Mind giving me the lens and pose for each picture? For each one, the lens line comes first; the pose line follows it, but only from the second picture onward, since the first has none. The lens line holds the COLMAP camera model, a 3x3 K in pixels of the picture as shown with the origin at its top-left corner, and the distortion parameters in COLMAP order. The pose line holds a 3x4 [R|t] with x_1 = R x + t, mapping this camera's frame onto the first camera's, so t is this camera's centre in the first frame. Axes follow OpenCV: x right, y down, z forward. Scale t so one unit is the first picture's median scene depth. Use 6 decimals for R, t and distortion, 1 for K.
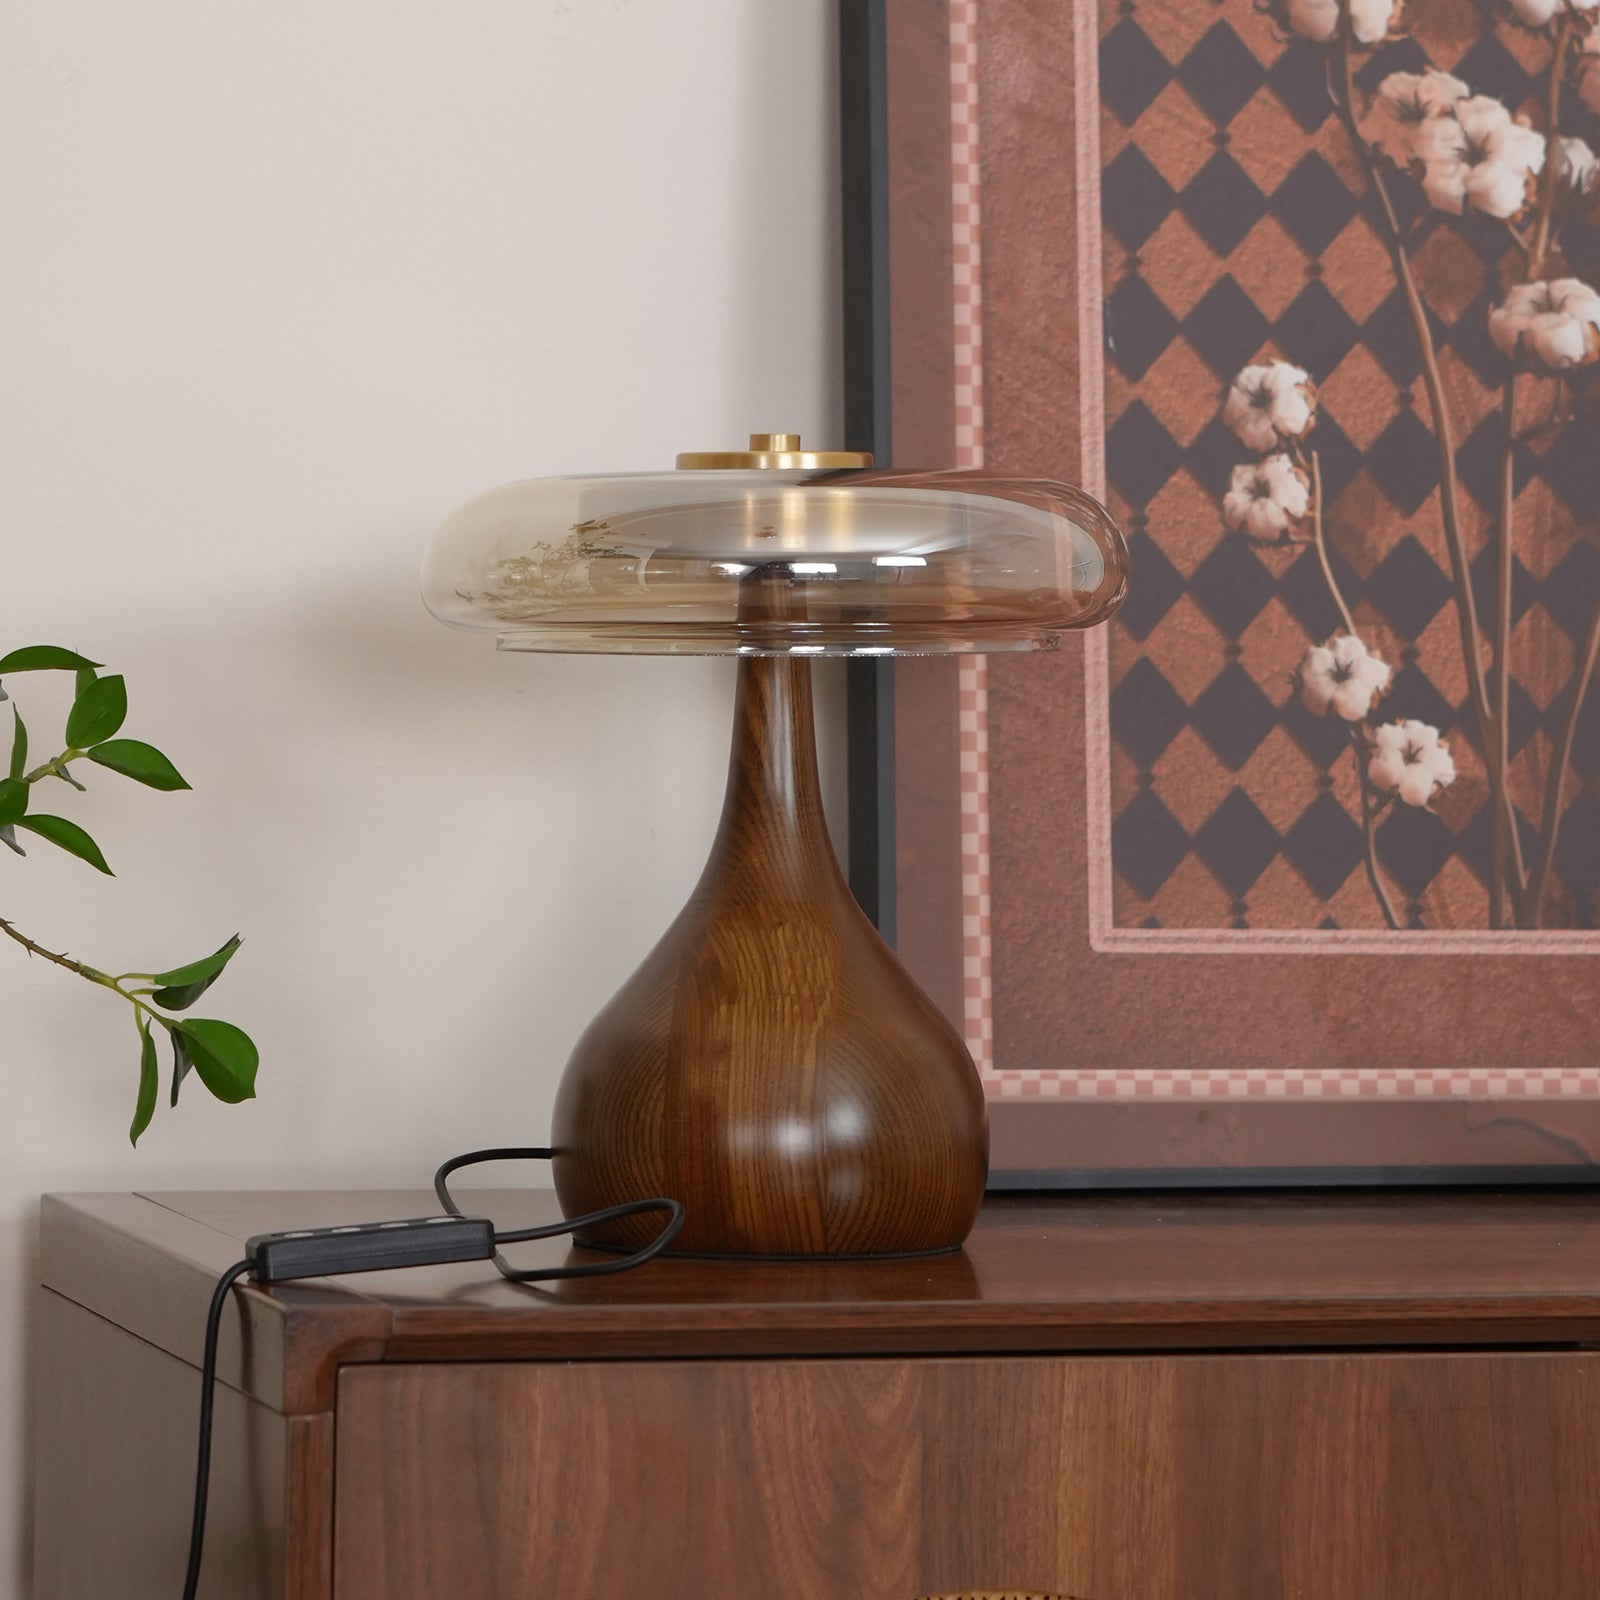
lens RADIAL K [[6971.2, 0, 787.6], [0, 6971.2, 516.4], [0, 0, 1]] dist [-0.027584, 0.000000]
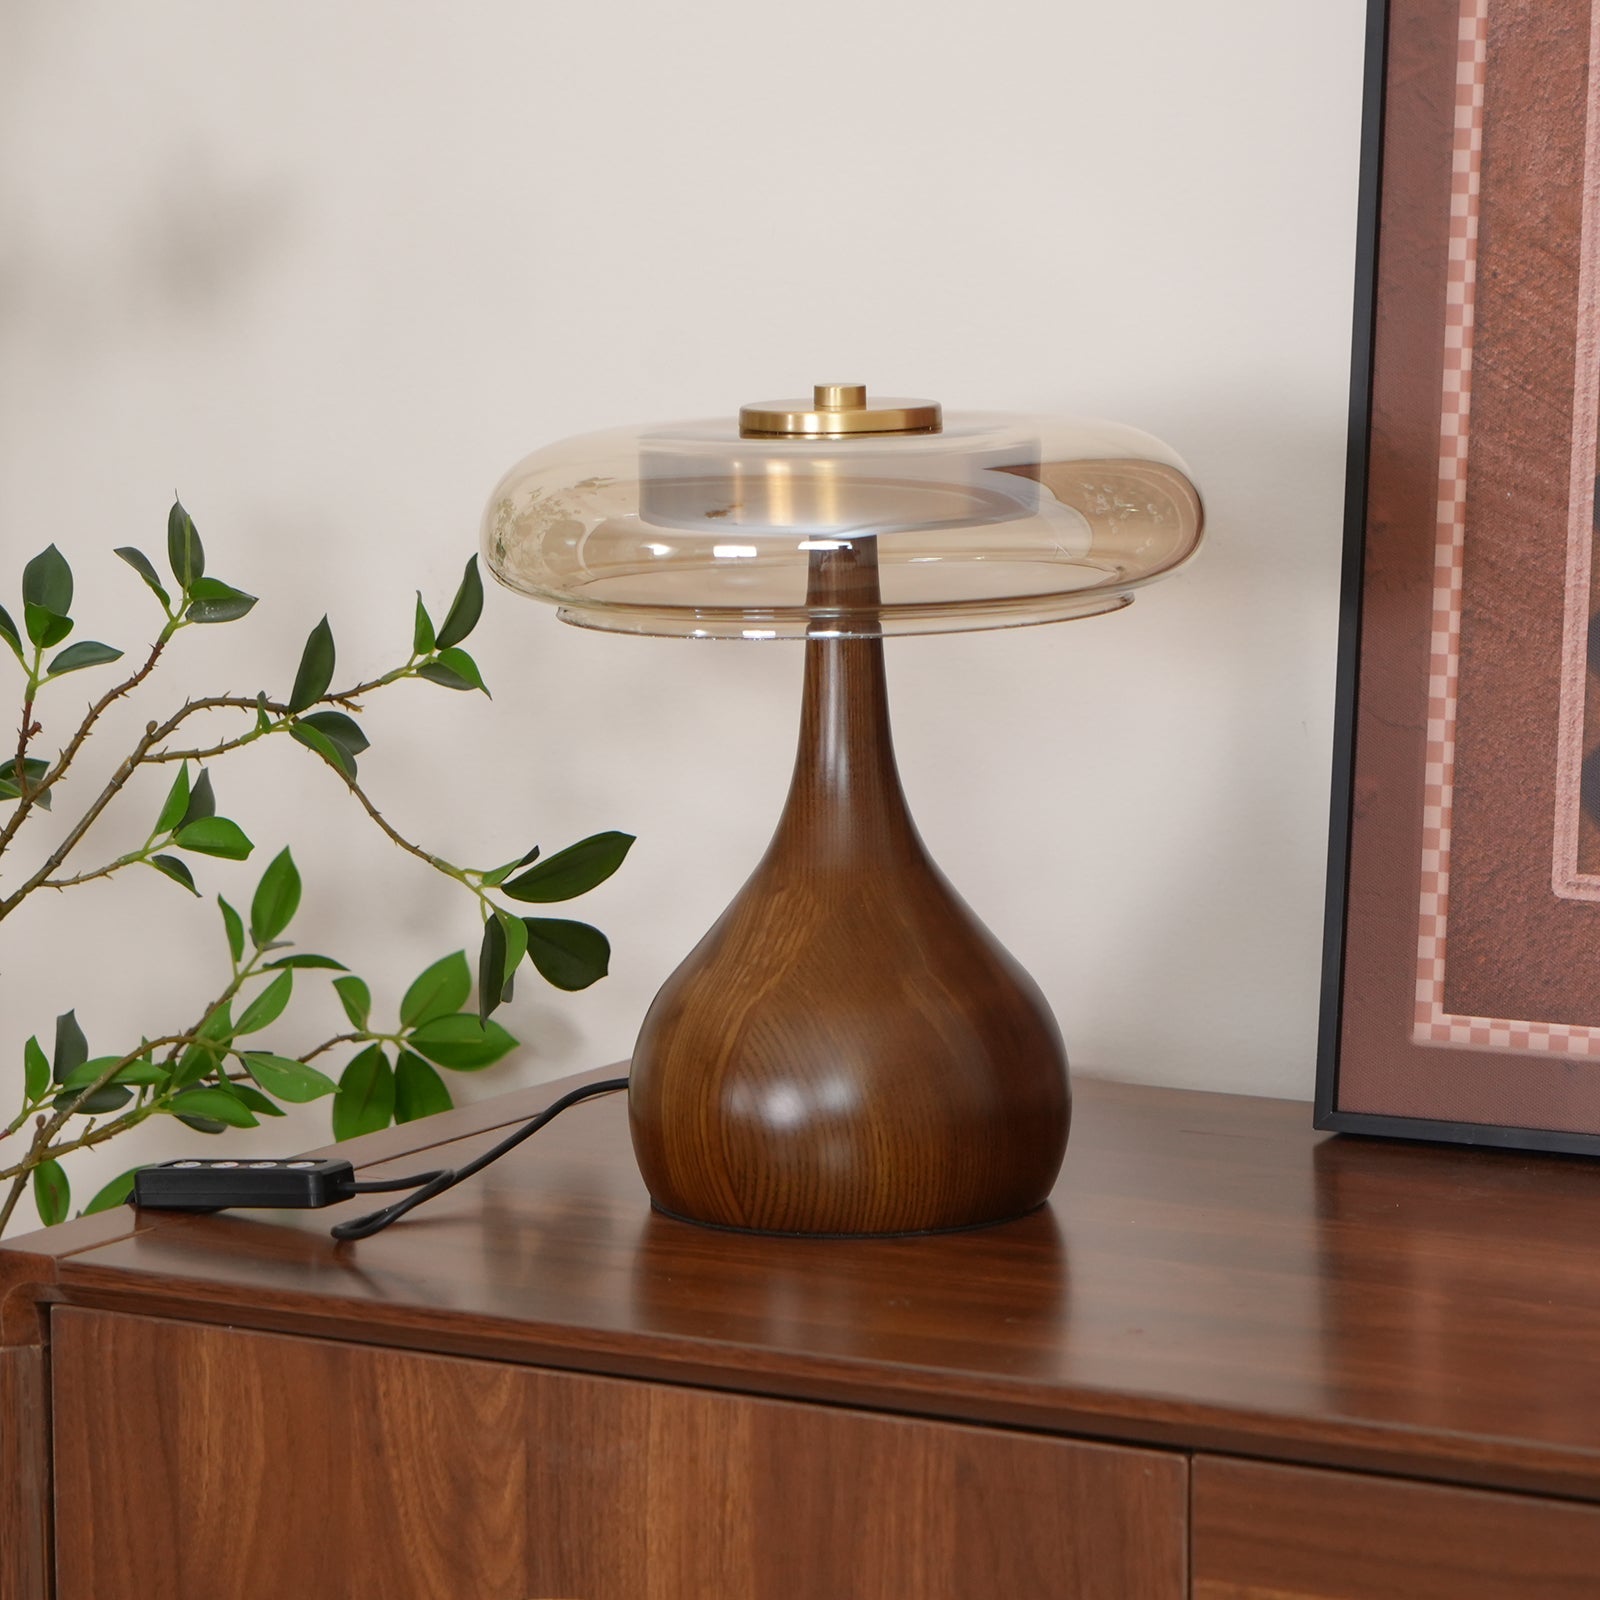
lens RADIAL K [[6496.6, 0, 843.1], [0, 6496.6, 832.7], [0, 0, 1]] dist [-0.015413, 0.000000]
pose [[0.691589, 0.084393, -0.717344, 0.598300], [0.029786, 0.988973, 0.145066, -0.074456], [0.721677, -0.121693, 0.681449, 0.341498]]
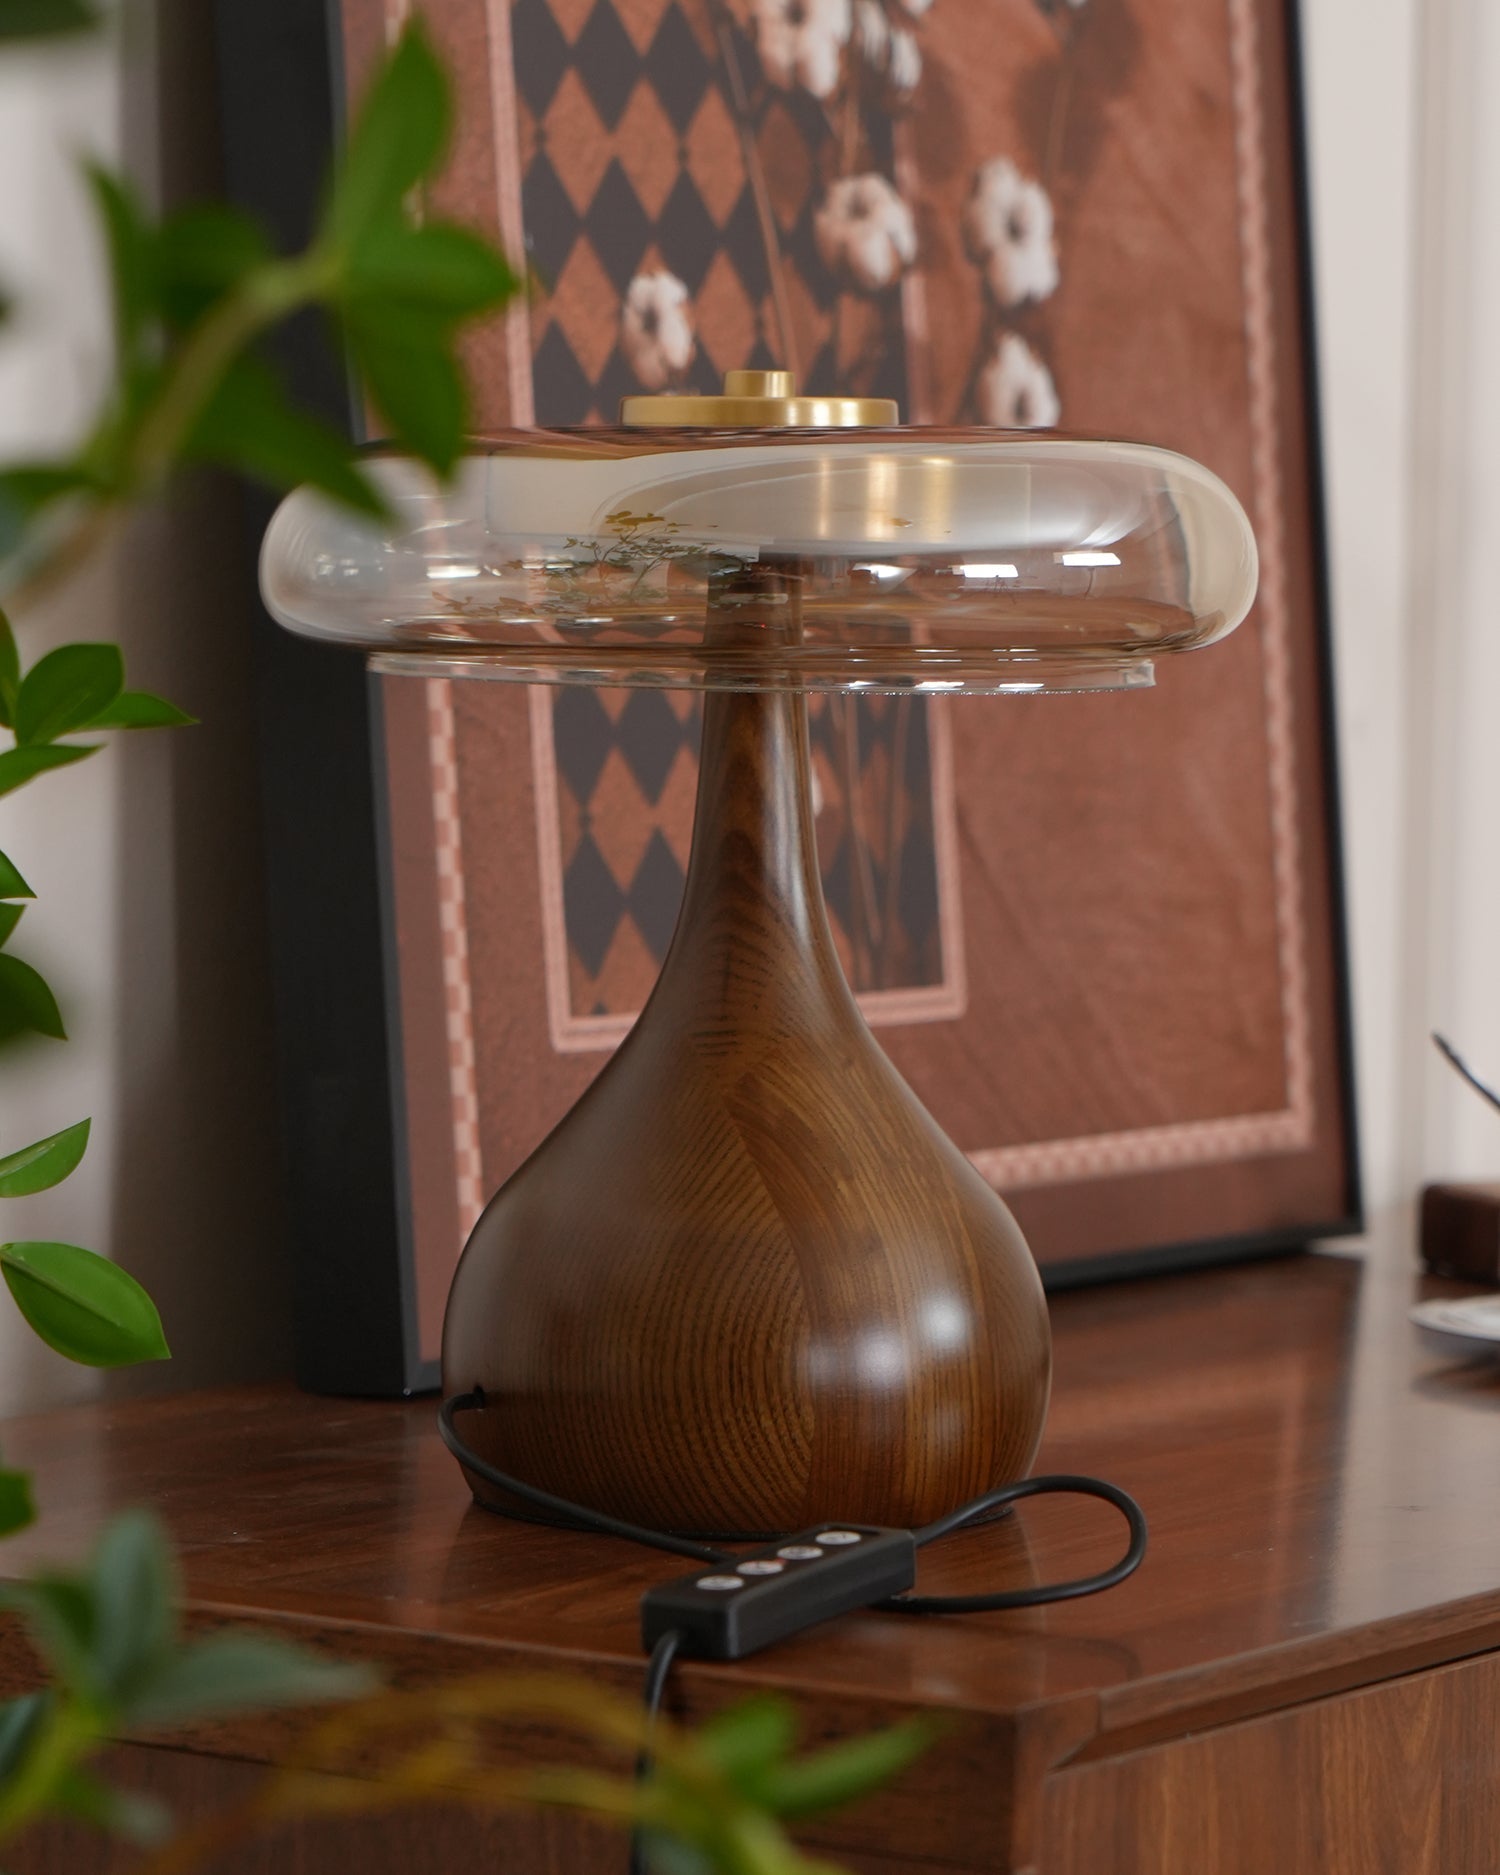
lens RADIAL K [[6514.7, 0, 739.1], [0, 6514.7, 921.7], [0, 0, 1]] dist [-0.001220, 0.000000]
pose [[0.762416, -0.036482, 0.646058, -0.397148], [-0.018136, 0.996813, 0.077690, -0.006903], [-0.646833, -0.070949, 0.759324, 0.449968]]
